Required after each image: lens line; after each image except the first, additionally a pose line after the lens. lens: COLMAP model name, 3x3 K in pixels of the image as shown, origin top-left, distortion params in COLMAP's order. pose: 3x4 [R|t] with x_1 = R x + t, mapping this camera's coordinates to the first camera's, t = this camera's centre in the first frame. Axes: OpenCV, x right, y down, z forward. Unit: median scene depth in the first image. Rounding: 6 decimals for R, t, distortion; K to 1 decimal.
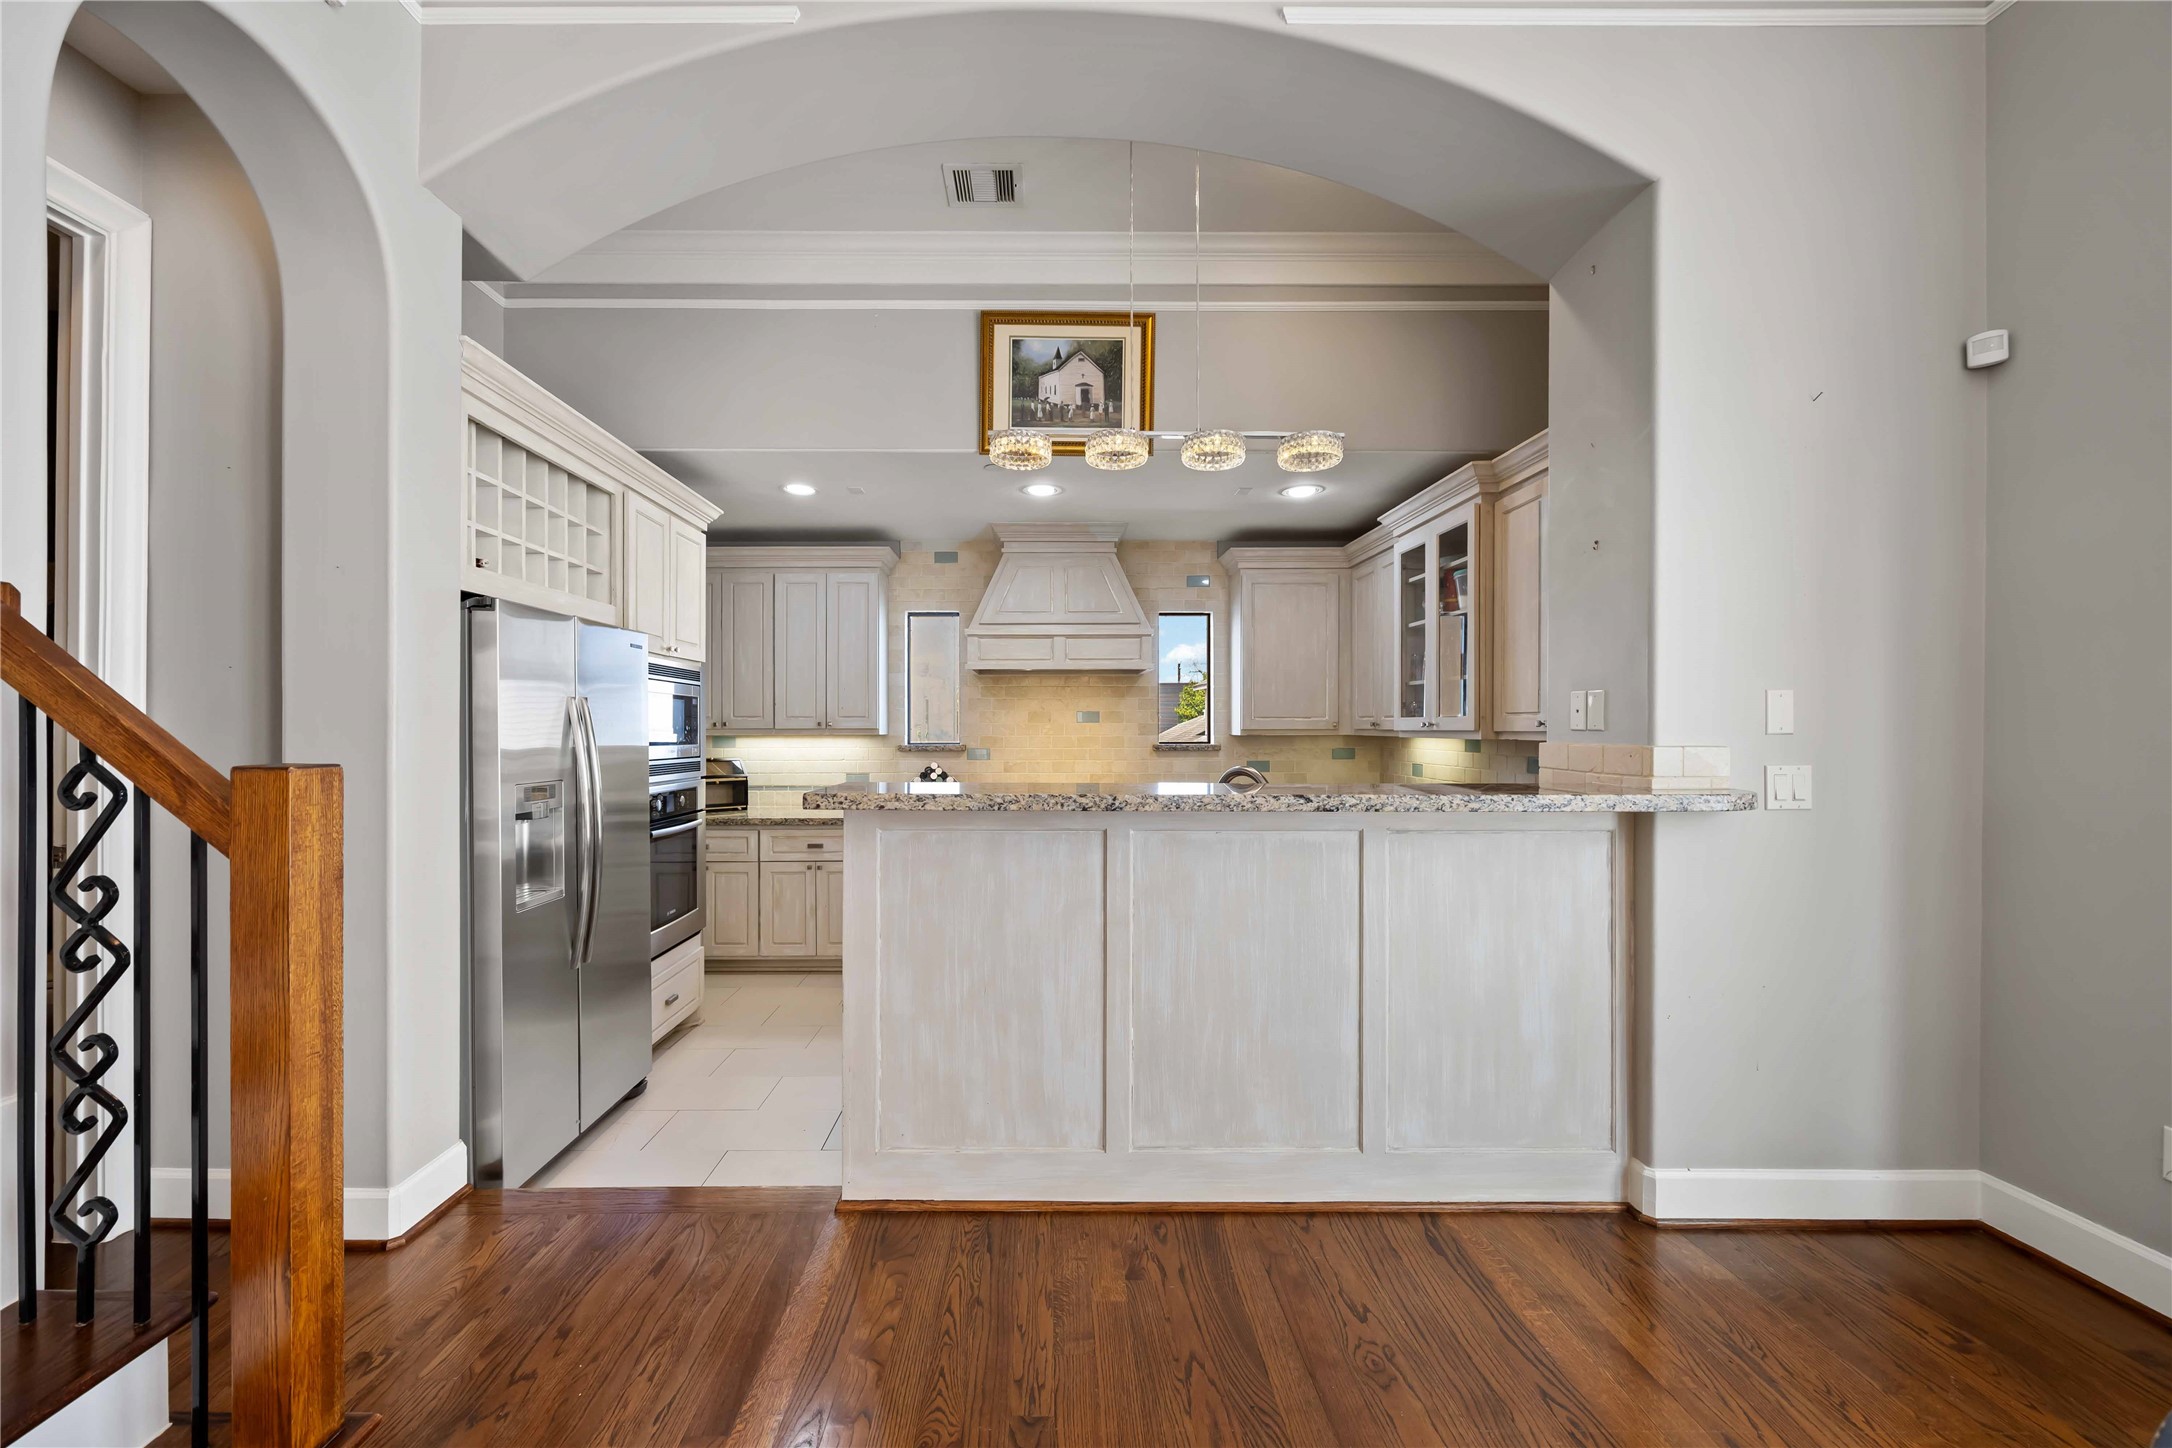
lens RADIAL K [[847.1, 0, 1037.7], [0, 847.1, 741.1], [0, 0, 1]] dist [0.000324, 0.000074]
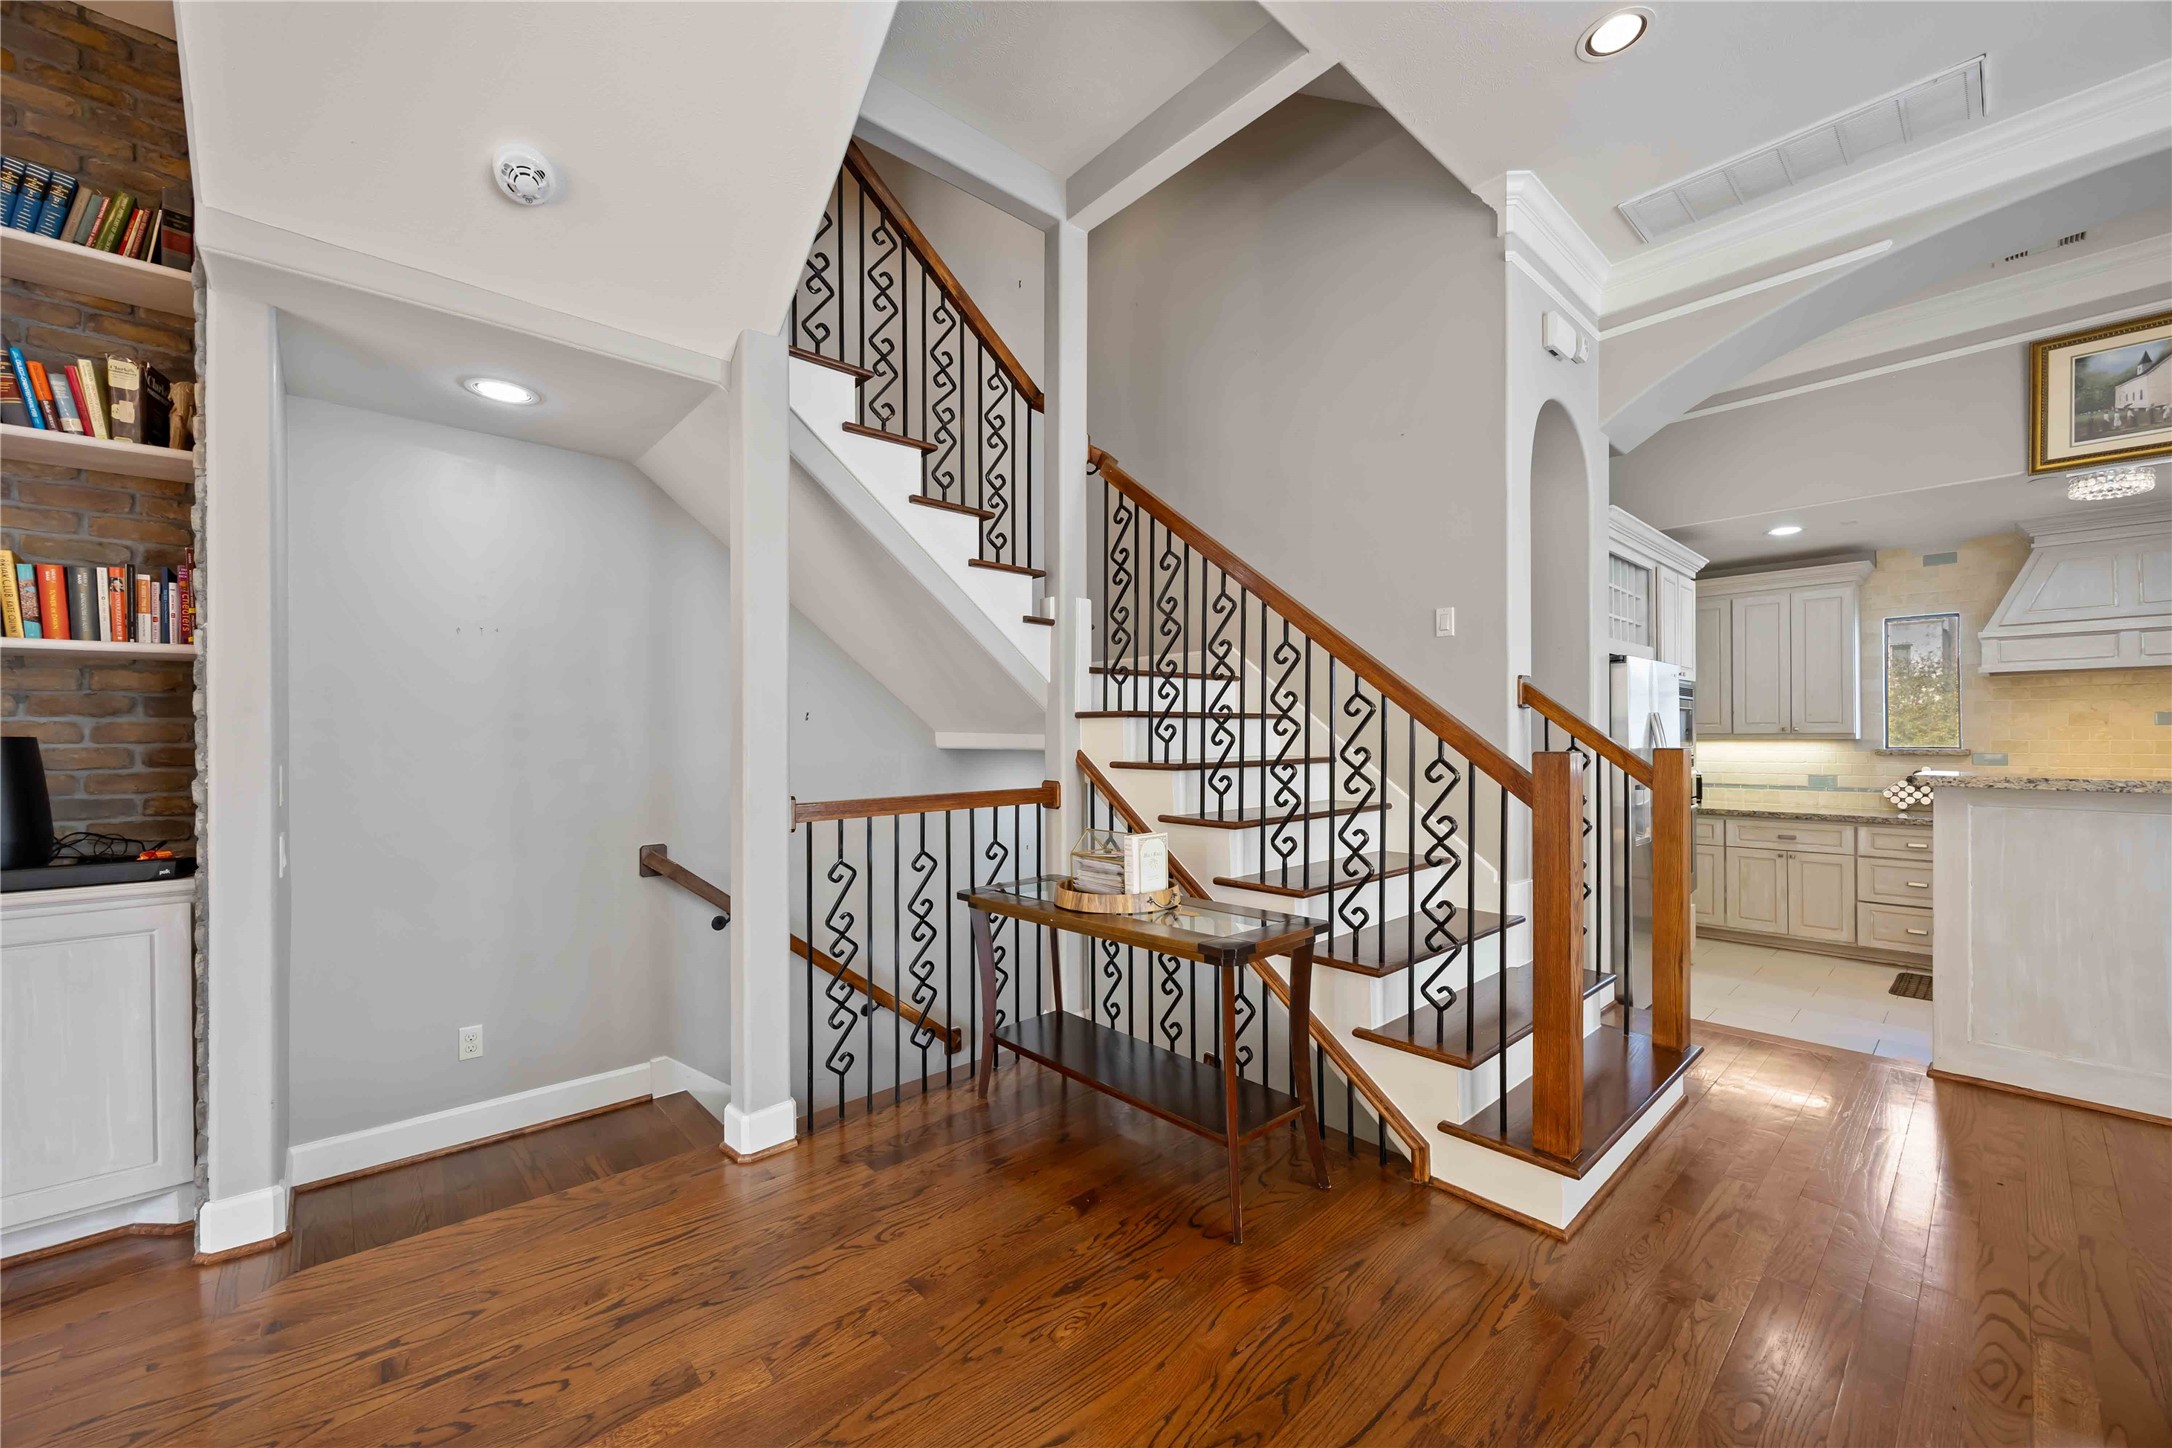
lens RADIAL K [[835.2, 0, 1088.2], [0, 835.2, 722.8], [0, 0, 1]] dist [-0.001554, 0.000212]
pose [[0.681279, -0.013886, -0.731892, -0.106436], [-0.007541, 0.999634, -0.025985, 0.008848], [0.731985, 0.023222, 0.680925, -0.548978]]
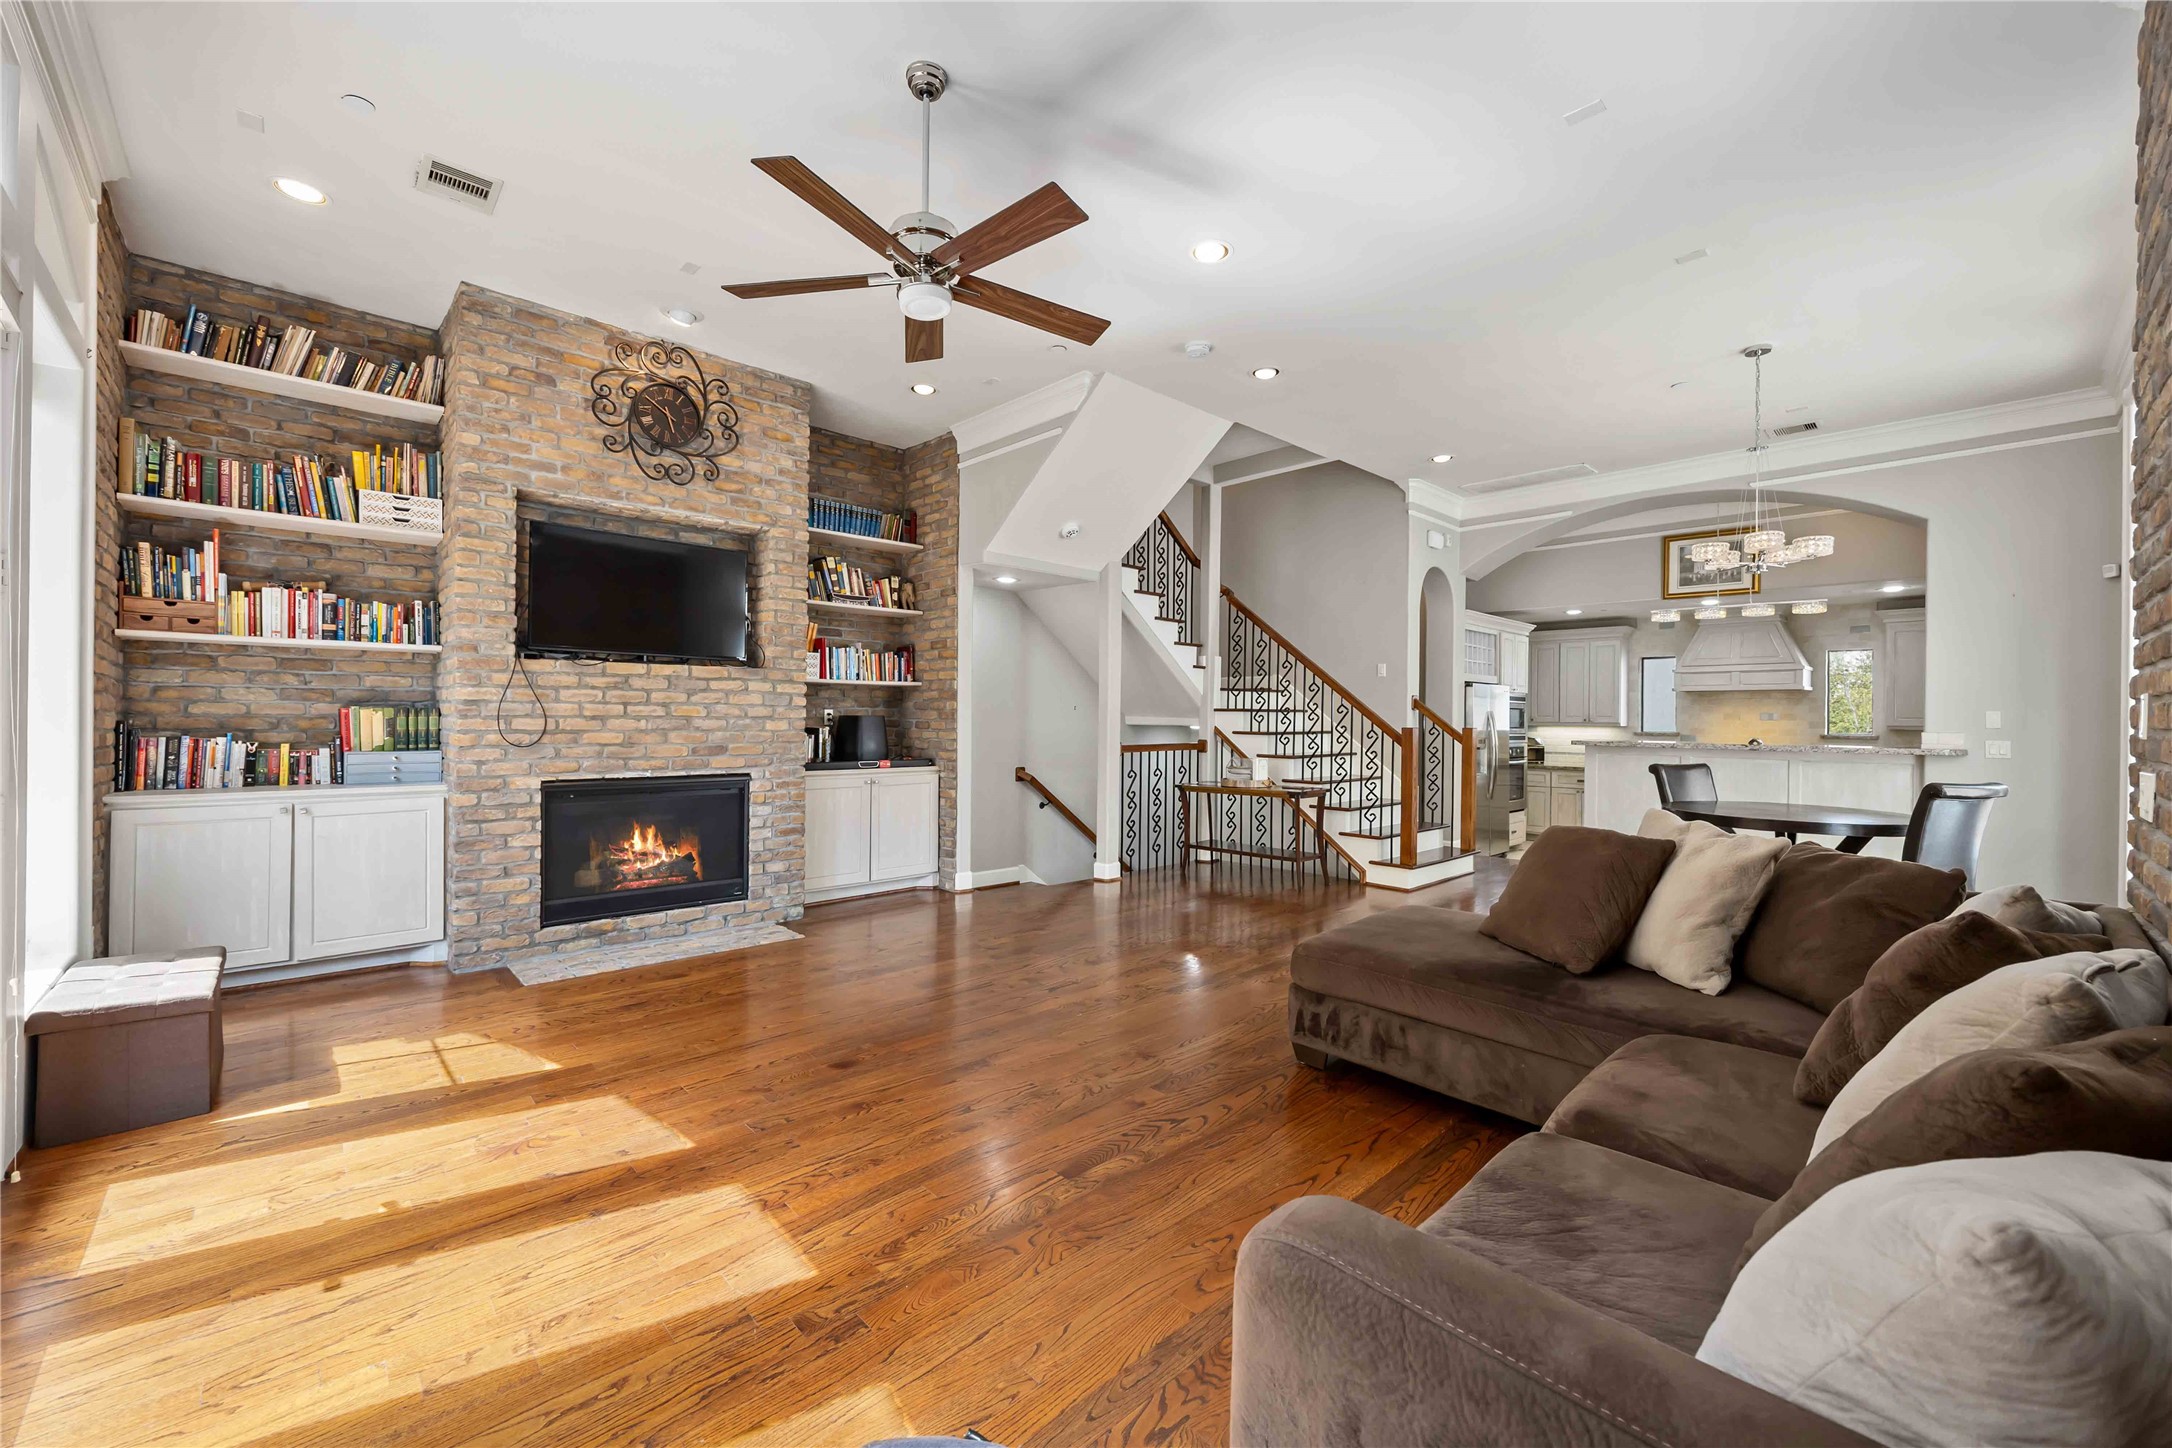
lens RADIAL K [[860.2, 0, 1085.4], [0, 860.2, 713.1], [0, 0, 1]] dist [-0.002153, -0.000097]
pose [[0.697634, 0.002604, -0.716450, 0.472297], [-0.019414, 0.999695, -0.015271, 0.021688], [0.716191, 0.024562, 0.697472, -1.587819]]
